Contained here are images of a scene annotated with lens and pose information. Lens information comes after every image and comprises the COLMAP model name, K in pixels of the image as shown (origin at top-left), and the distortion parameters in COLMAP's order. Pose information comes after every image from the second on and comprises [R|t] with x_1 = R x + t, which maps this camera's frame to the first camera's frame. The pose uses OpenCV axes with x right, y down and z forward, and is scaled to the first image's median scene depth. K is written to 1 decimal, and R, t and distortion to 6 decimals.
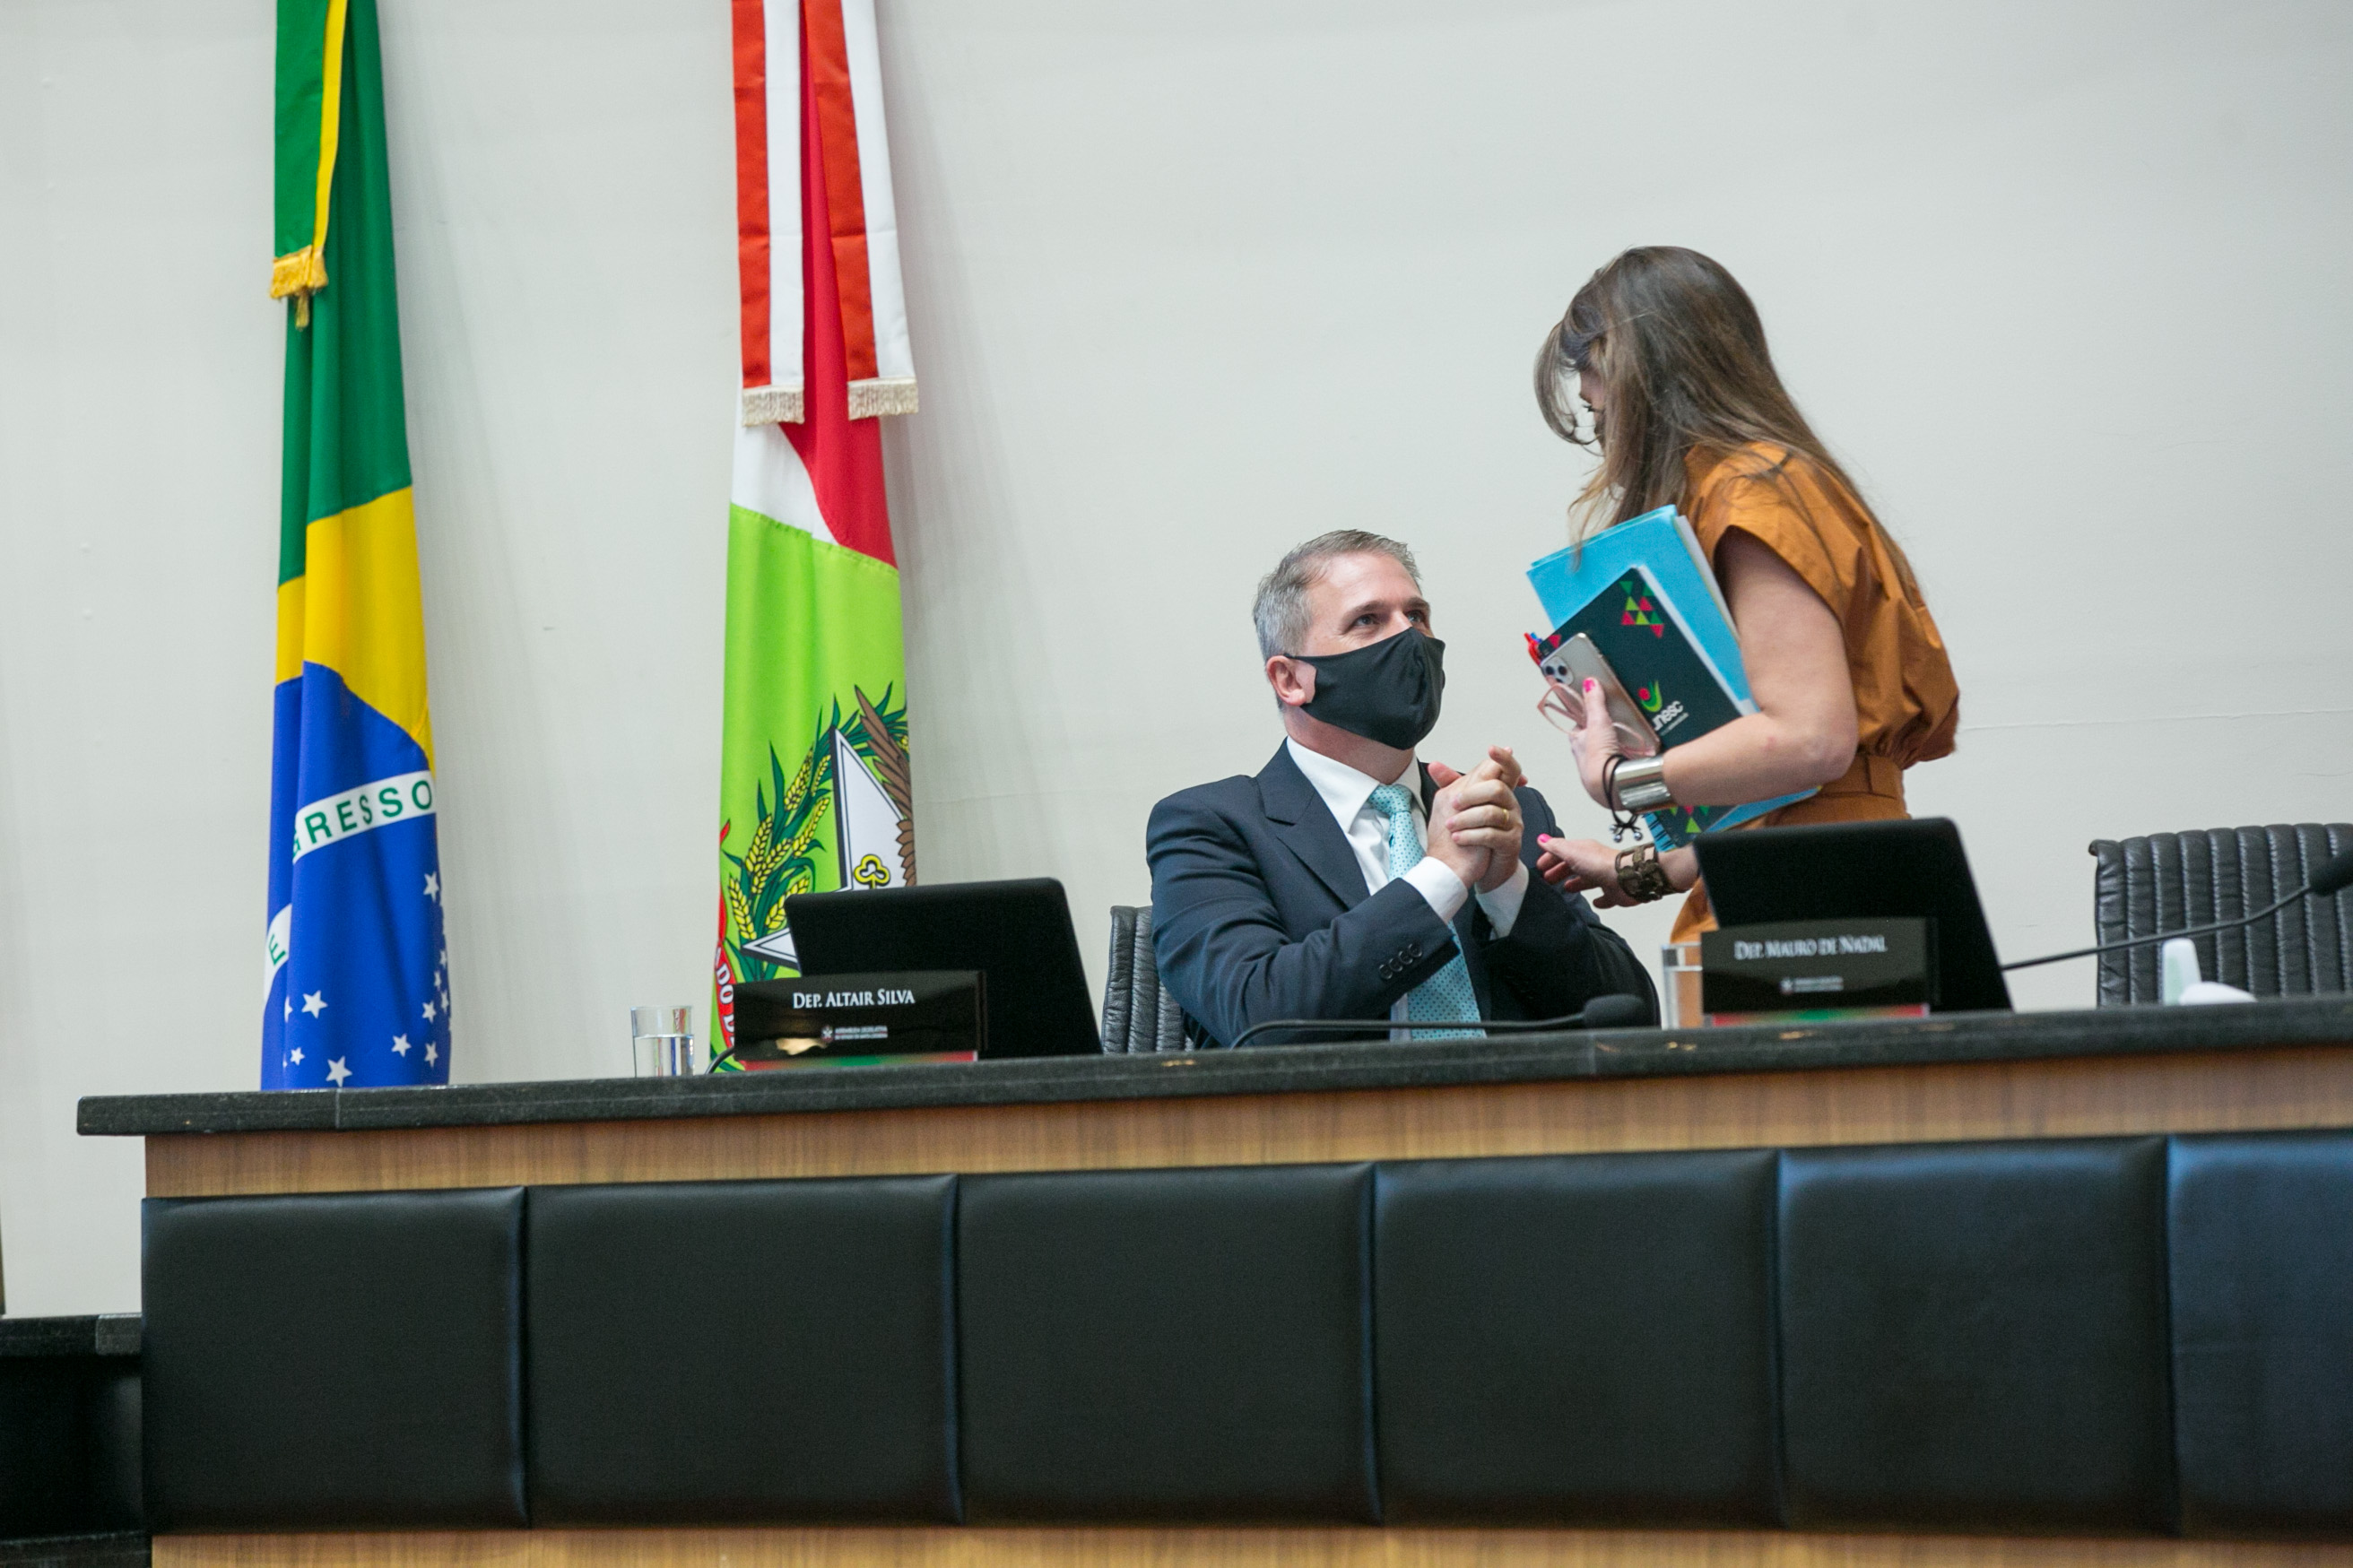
lens RADIAL K [[10982.9, 0, 1176.5], [0, 10982.9, 784.0], [0, 0, 1]] dist [-0.236121, 53.499295]
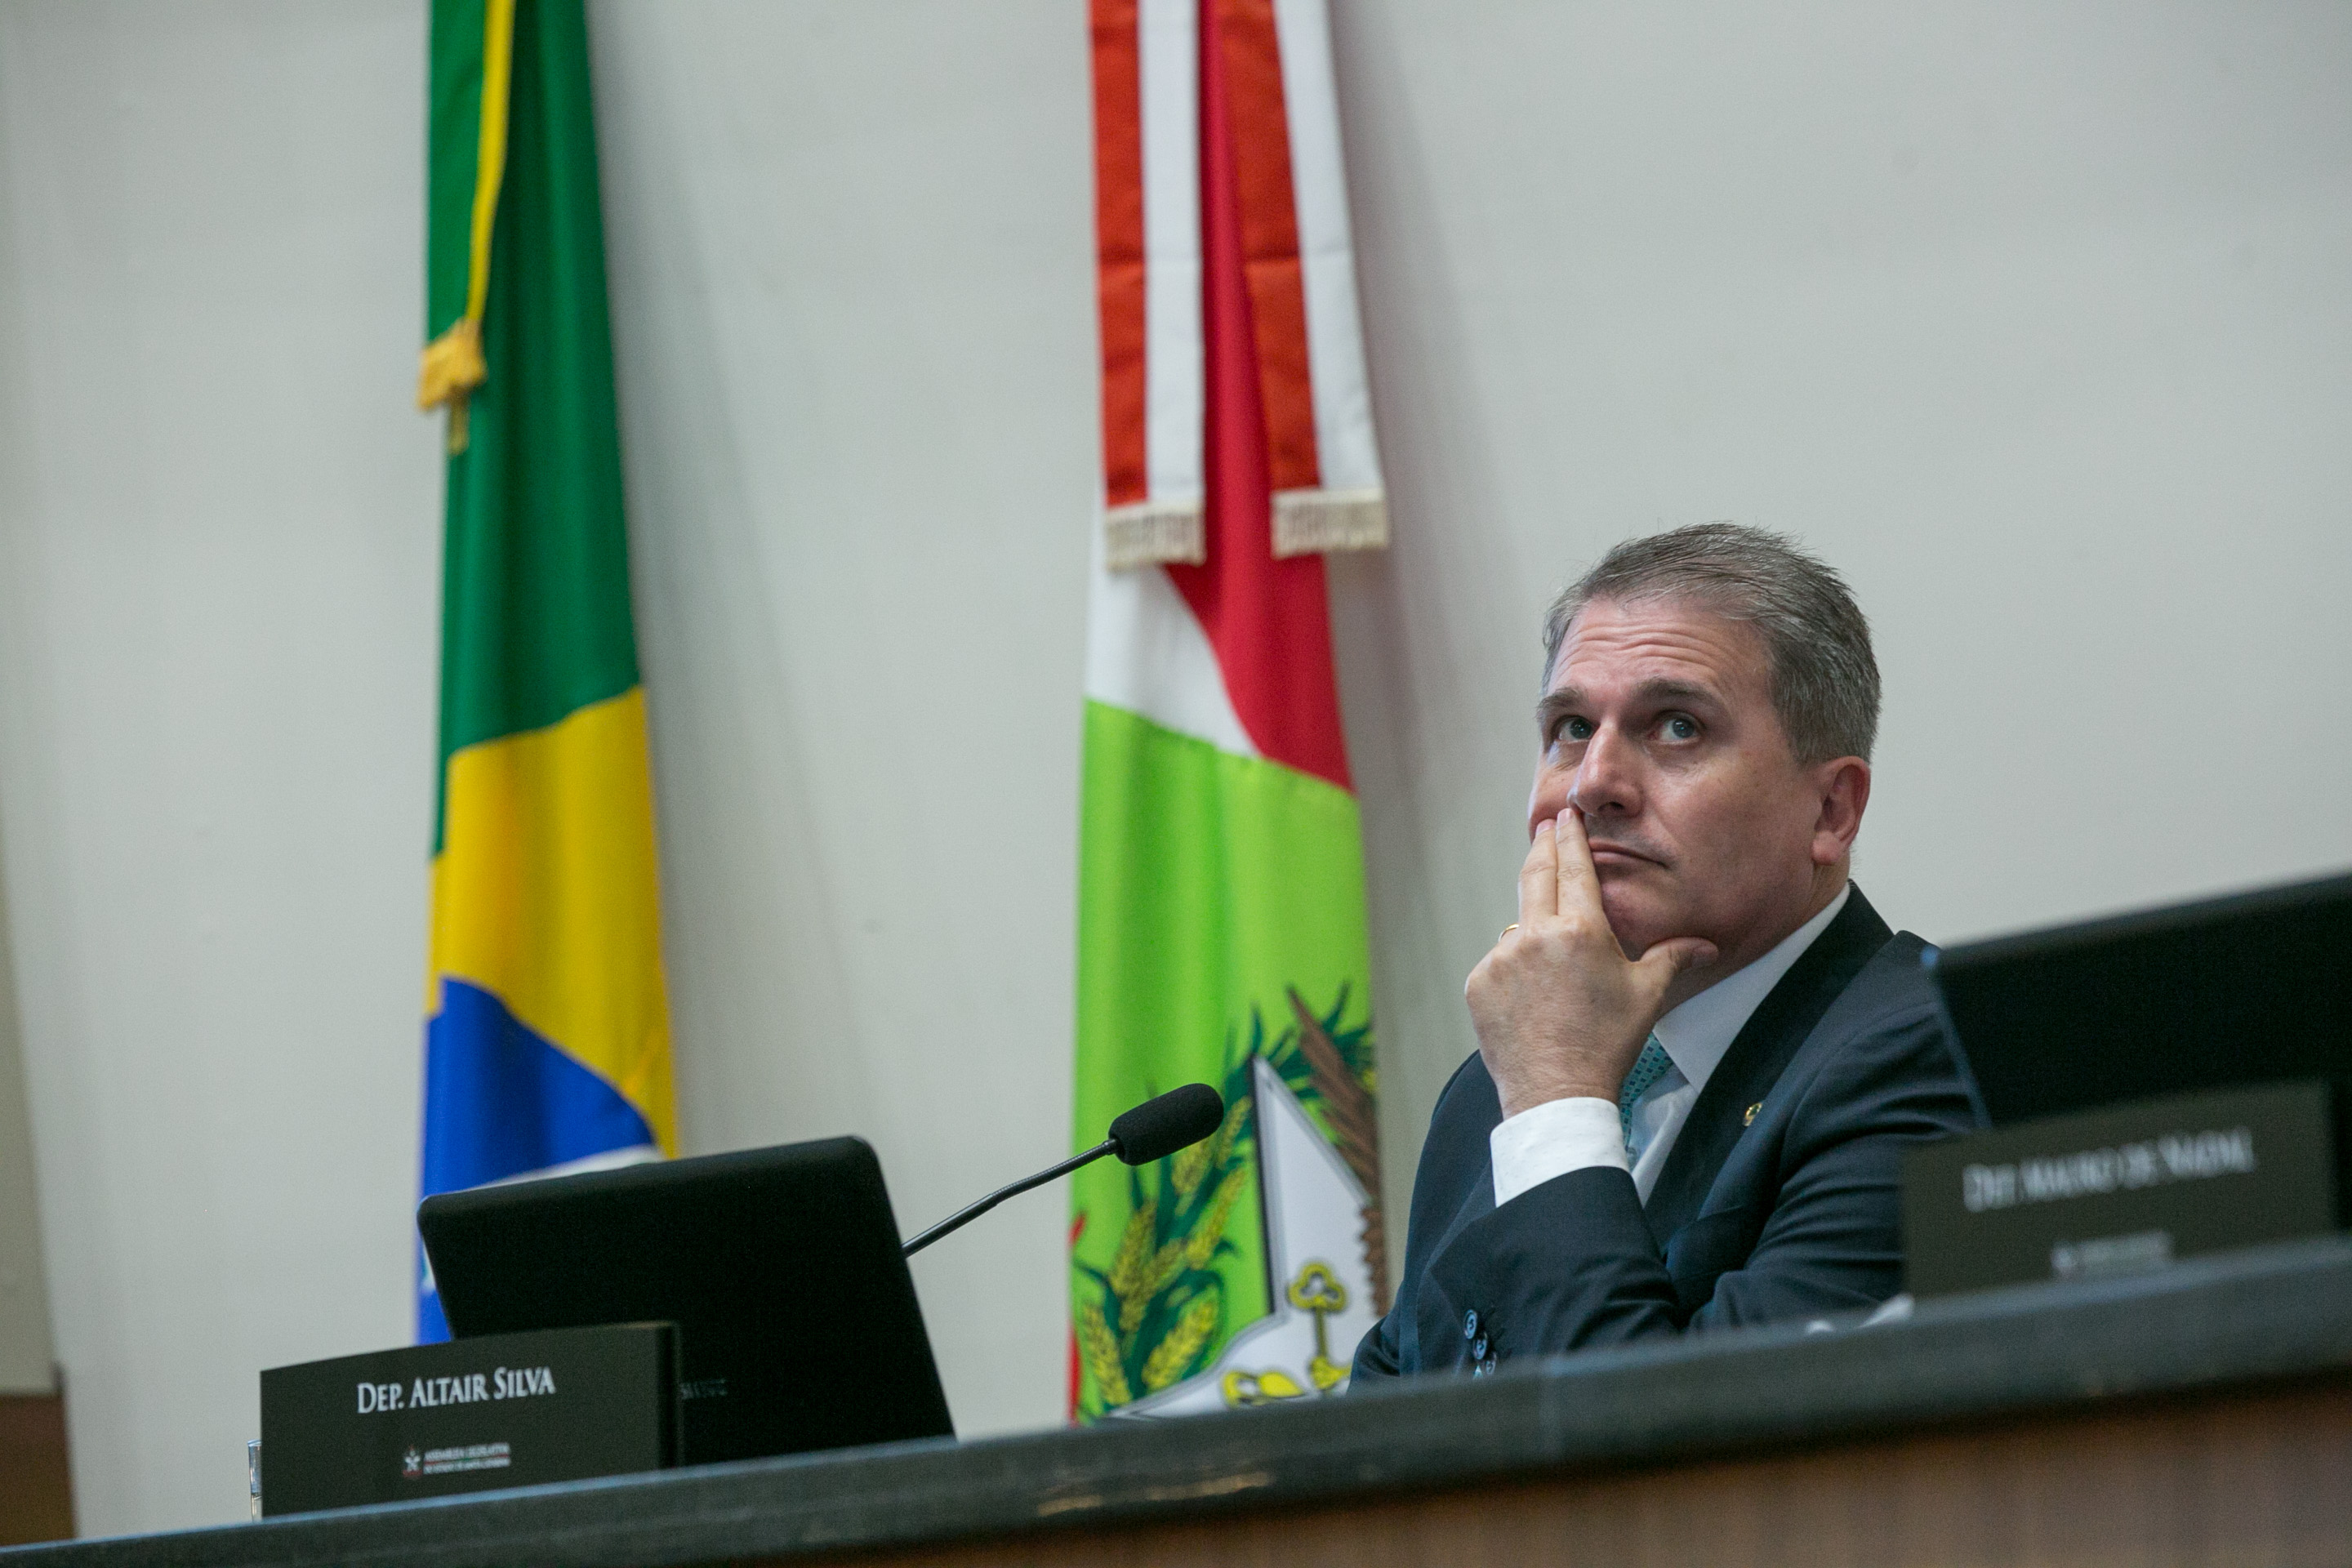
lens RADIAL K [[10979.6, 0, 1176.0], [0, 10979.6, 784.0], [0, 0, 1]] dist [-0.236121, 53.499295]
pose [[0.986222, -0.024958, -0.163531, 0.065000], [0.014632, 0.997840, -0.064047, 0.018863], [0.164776, 0.060771, 0.984457, 0.396390]]
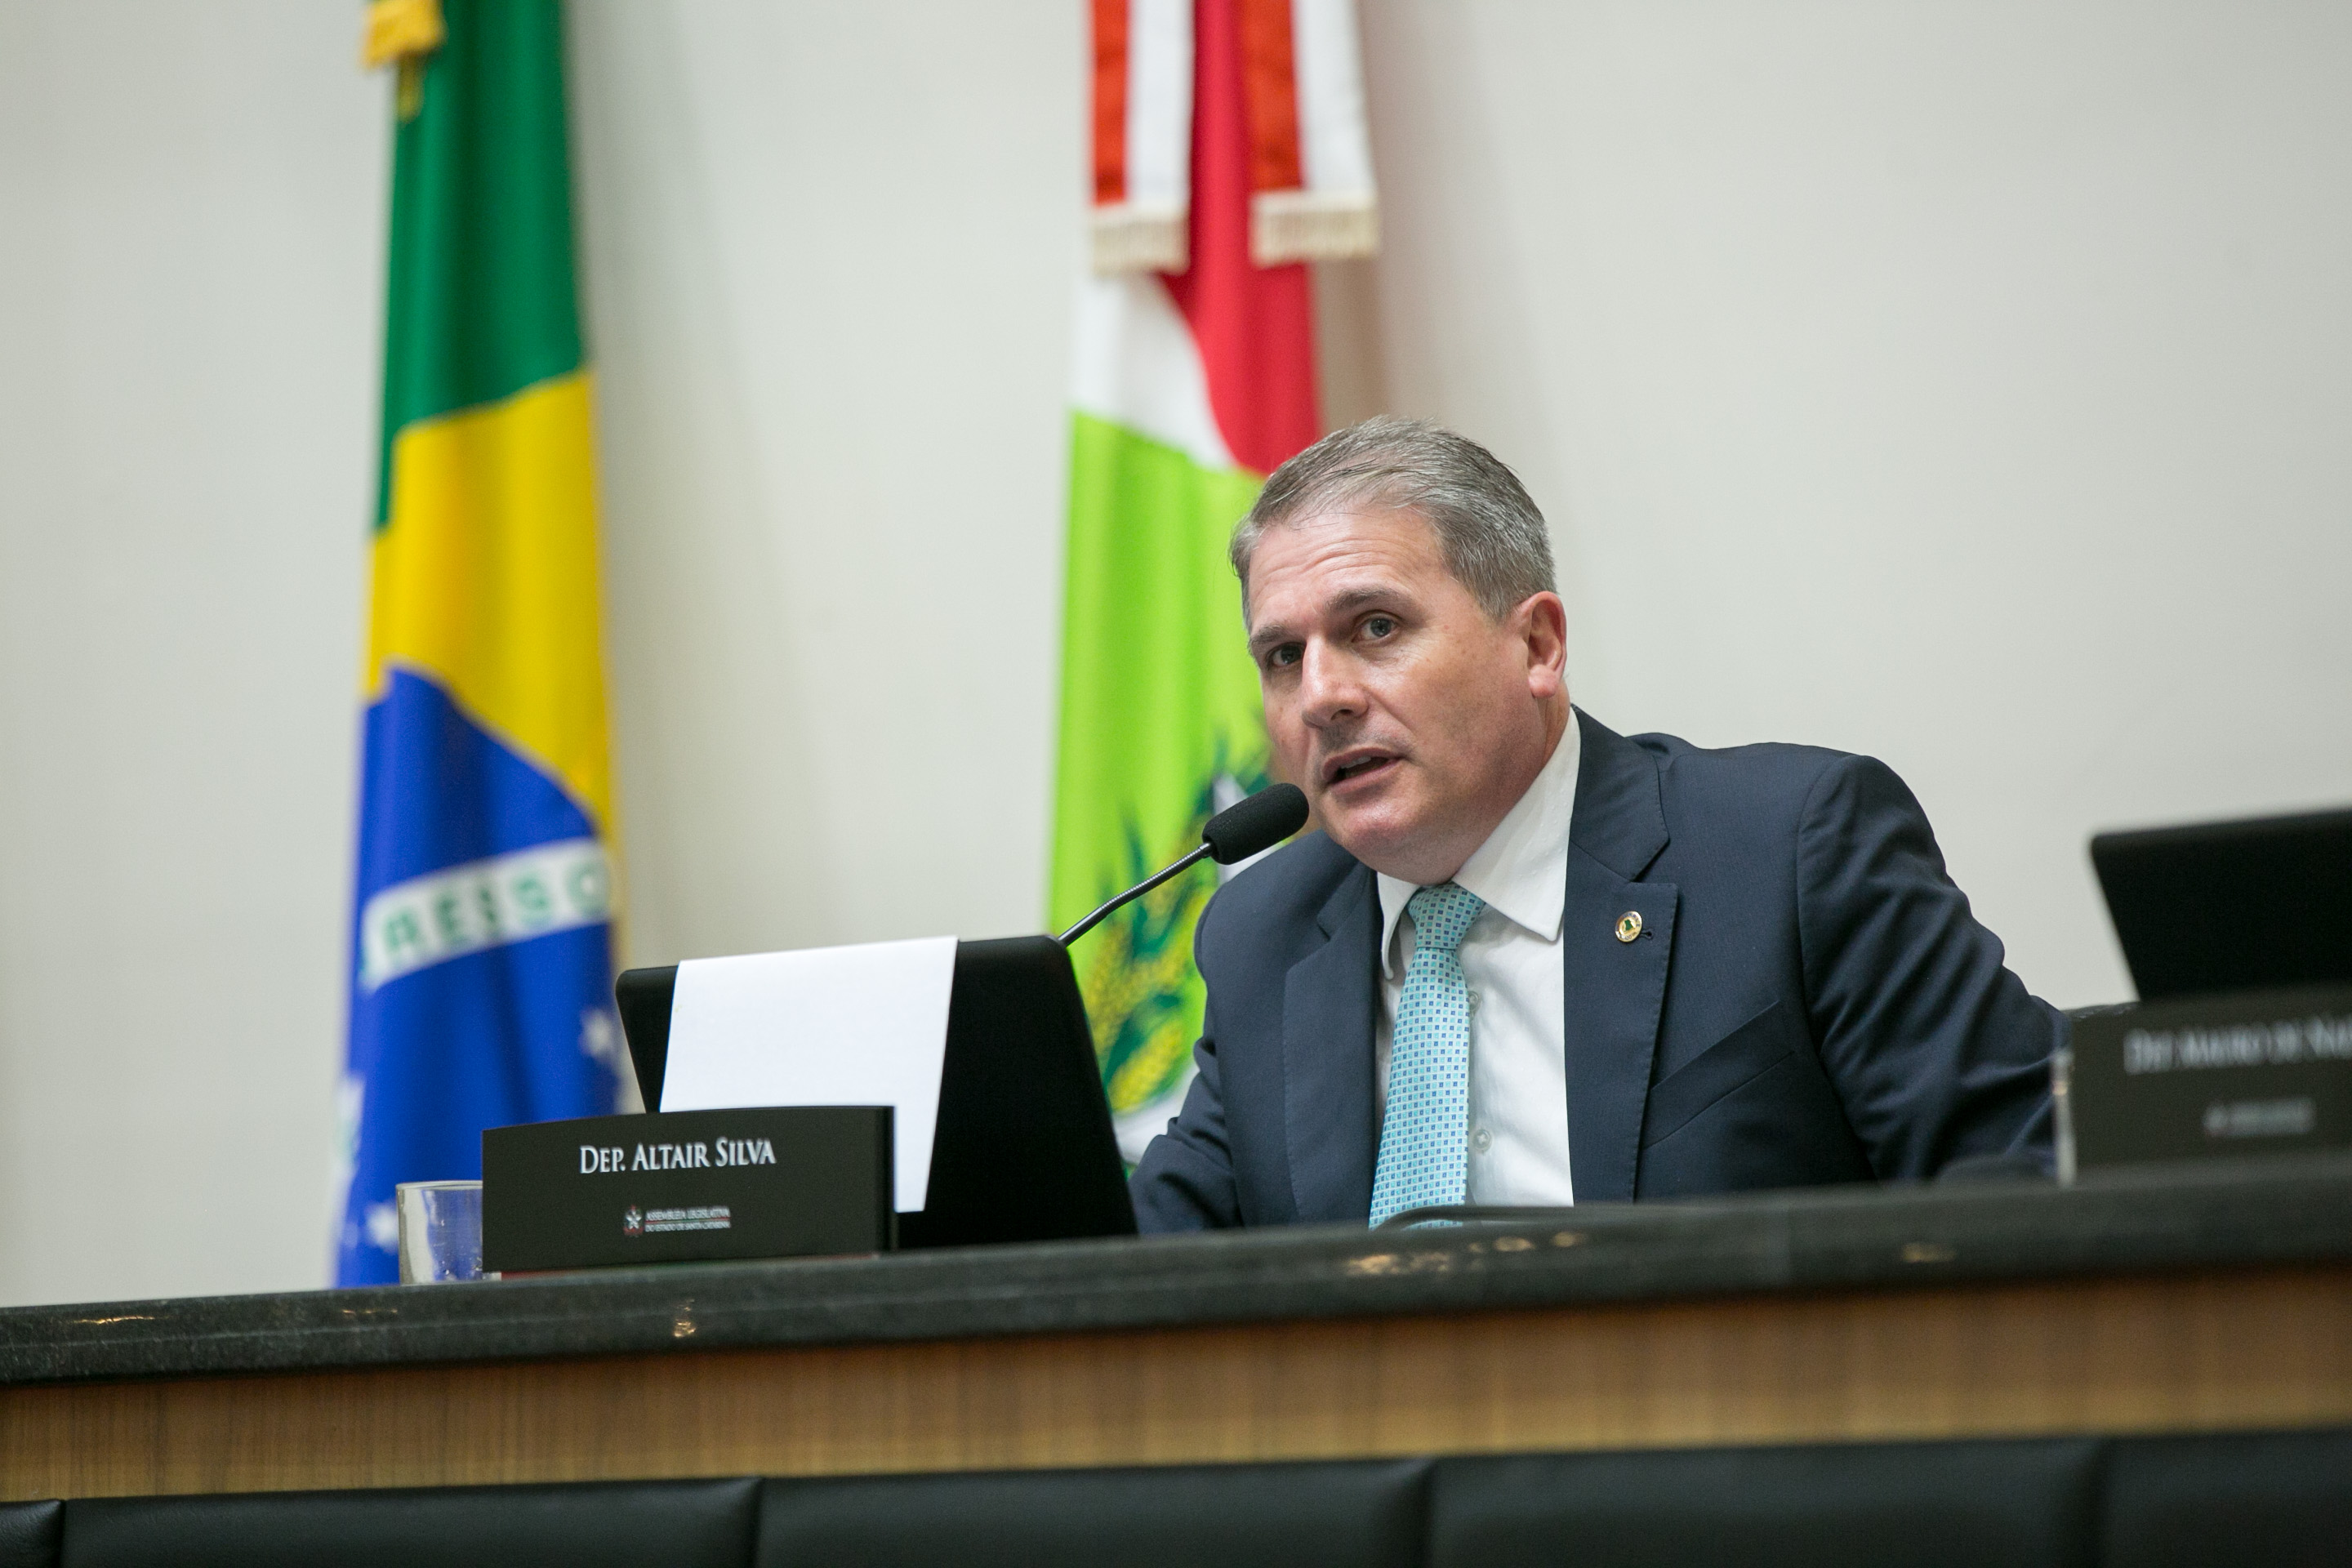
lens RADIAL K [[13645.9, 0, 1176.0], [0, 13645.9, 784.0], [0, 0, 1]] dist [1.320234, 26.471324]
pose [[0.991524, 0.008252, -0.129665, 0.063309], [-0.011262, 0.999683, -0.022501, 0.012398], [0.129438, 0.023770, 0.991303, 0.257001]]
